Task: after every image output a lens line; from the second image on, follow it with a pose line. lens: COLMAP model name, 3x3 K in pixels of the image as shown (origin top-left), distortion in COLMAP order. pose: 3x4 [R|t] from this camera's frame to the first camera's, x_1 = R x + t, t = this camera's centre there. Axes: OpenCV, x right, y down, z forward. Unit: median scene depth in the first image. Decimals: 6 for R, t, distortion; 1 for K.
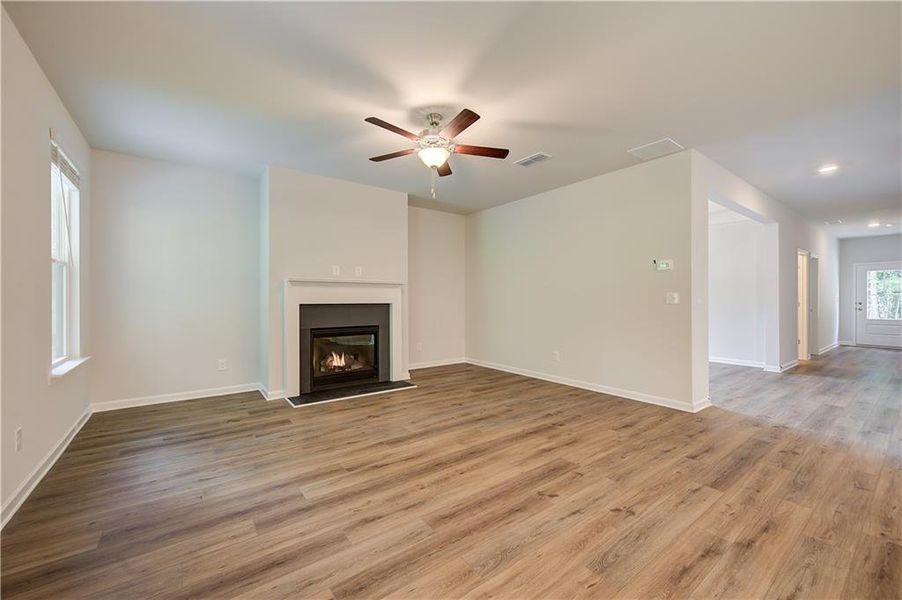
lens RADIAL K [[360.9, 0, 454.1], [0, 360.9, 299.3], [0, 0, 1]] dist [0.003288, -0.000700]
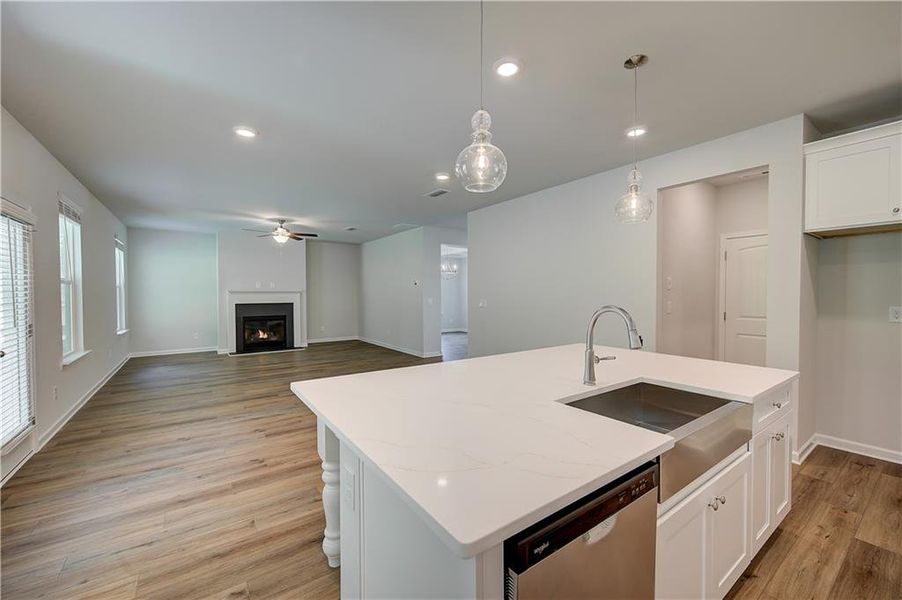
lens RADIAL K [[360.9, 0, 454.1], [0, 360.9, 299.3], [0, 0, 1]] dist [0.003288, -0.000700]
pose [[0.999781, -0.001956, -0.020822, 0.914200], [0.002352, 0.999816, 0.019035, -0.052410], [0.020781, -0.019080, 0.999602, -1.045932]]
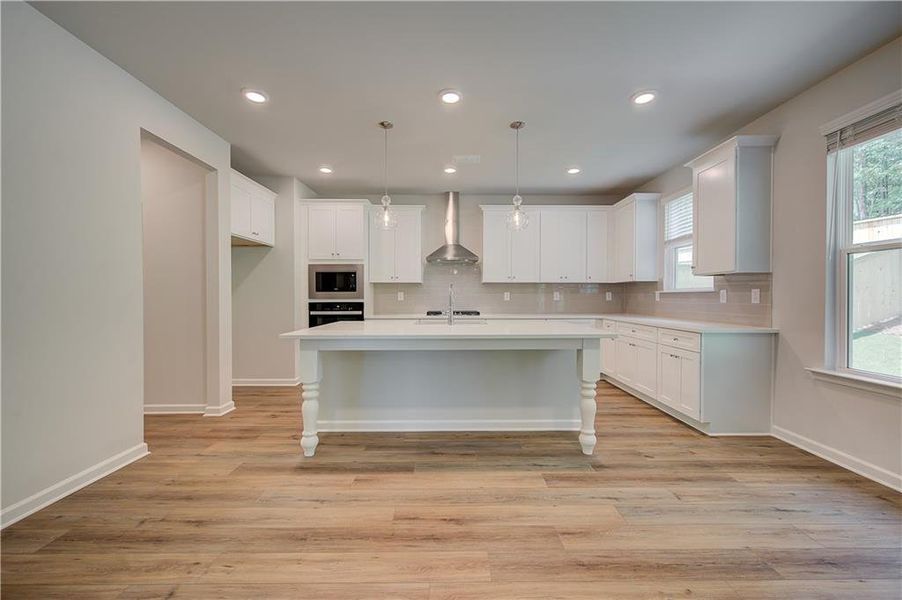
lens RADIAL K [[360.9, 0, 454.1], [0, 360.9, 299.3], [0, 0, 1]] dist [0.003288, -0.000700]
pose [[-0.805888, -0.003505, 0.592057, 0.514436], [0.001360, 0.999969, 0.007771, -0.000309], [-0.592066, 0.007068, -0.805858, 0.226067]]
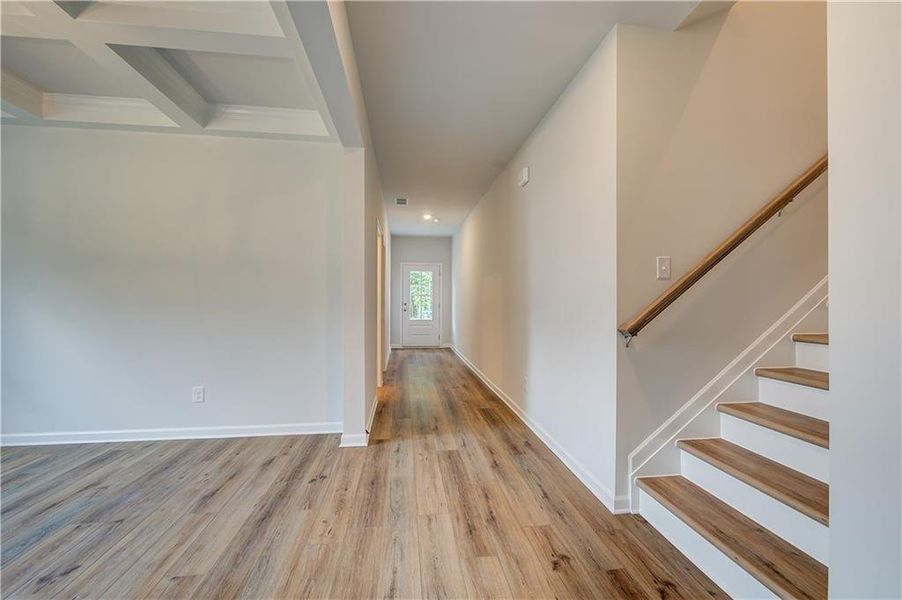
lens RADIAL K [[360.9, 0, 454.1], [0, 360.9, 299.3], [0, 0, 1]] dist [0.003288, -0.000700]
pose [[0.477486, 0.008244, 0.878601, 0.851336], [-0.015748, 0.999876, -0.000824, -0.003234], [-0.878498, -0.013443, 0.477556, 1.072177]]
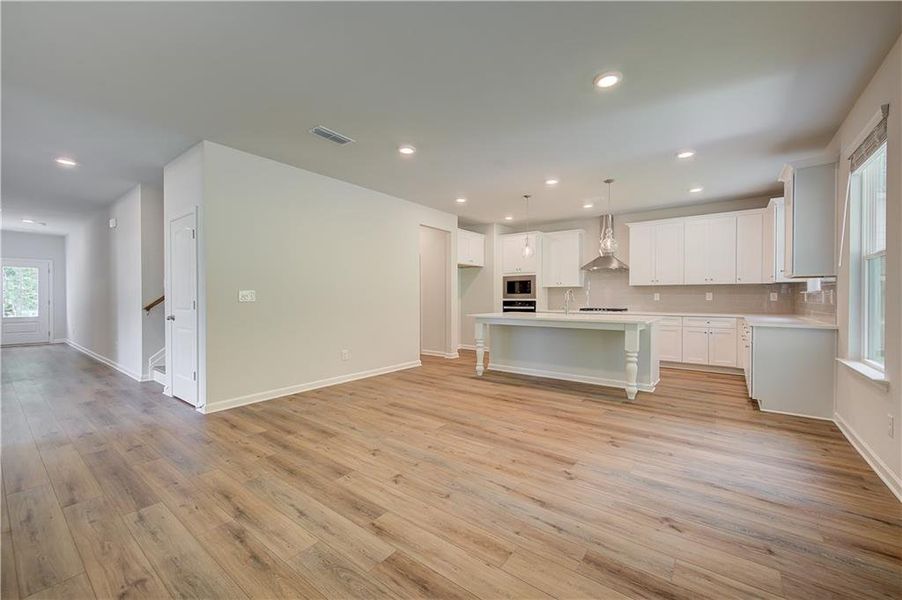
lens RADIAL K [[360.9, 0, 454.1], [0, 360.9, 299.3], [0, 0, 1]] dist [0.003288, -0.000700]
pose [[-0.274243, -0.005163, 0.961646, -0.225089], [0.000627, 0.999984, 0.005548, 0.001131], [-0.961660, 0.002124, -0.274236, 0.320542]]
